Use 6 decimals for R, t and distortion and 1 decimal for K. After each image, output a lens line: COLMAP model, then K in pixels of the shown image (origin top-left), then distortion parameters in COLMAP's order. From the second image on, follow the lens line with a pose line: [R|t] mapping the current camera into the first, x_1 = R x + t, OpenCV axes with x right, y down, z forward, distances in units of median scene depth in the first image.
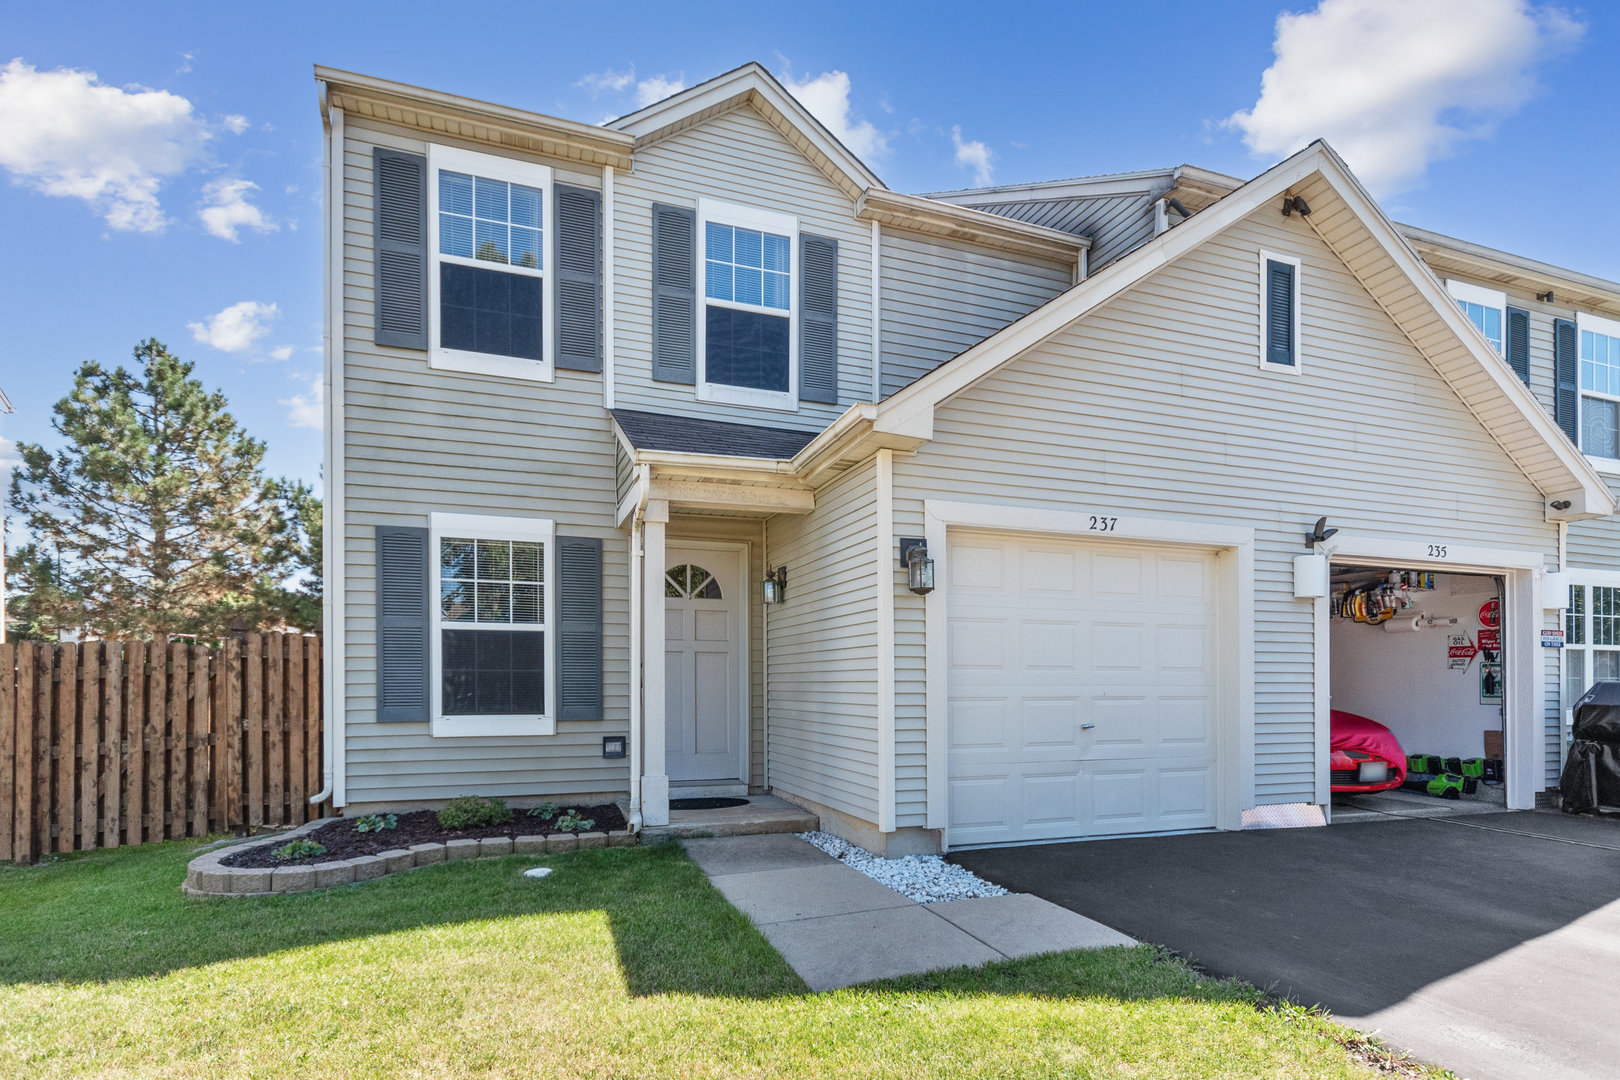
lens RADIAL K [[839.6, 0, 812.8], [0, 839.6, 678.0], [0, 0, 1]] dist [0.005474, -0.002378]
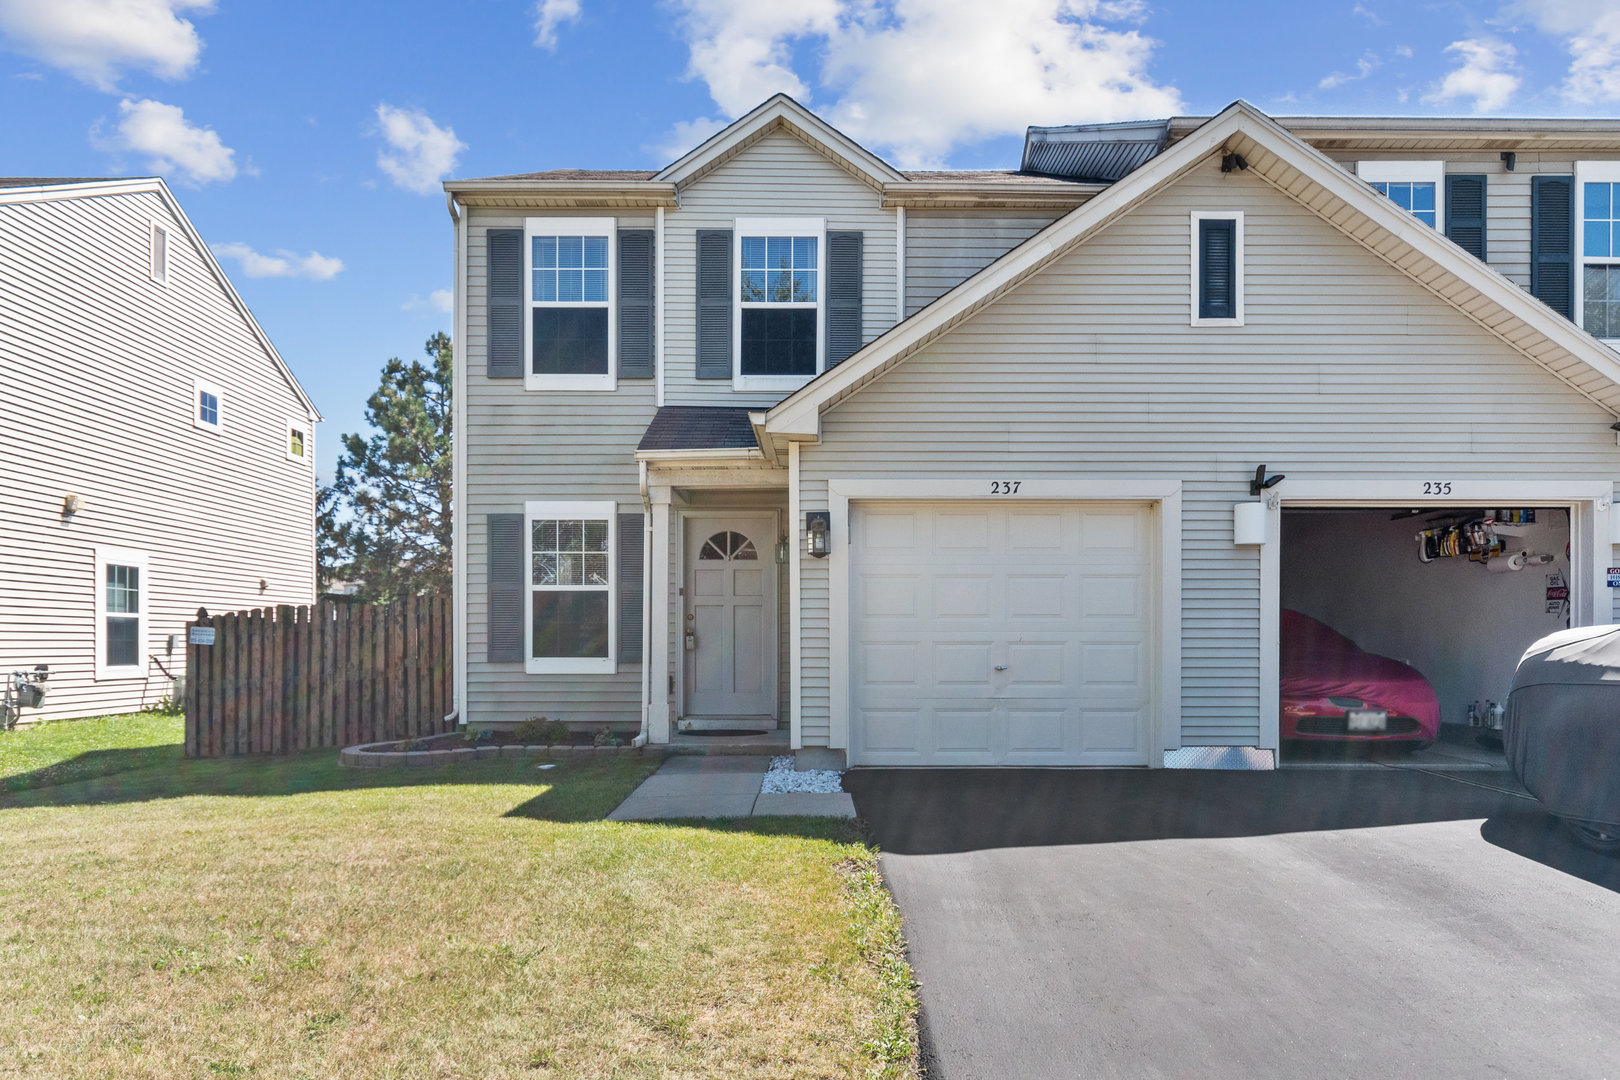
lens RADIAL K [[980.2, 0, 810.5], [0, 980.2, 631.7], [0, 0, 1]] dist [0.003920, -0.001029]
pose [[0.942492, -0.004479, -0.334199, 0.478486], [0.004288, 0.999990, -0.001309, 0.008937], [0.334202, -0.000199, 0.942502, -0.290968]]
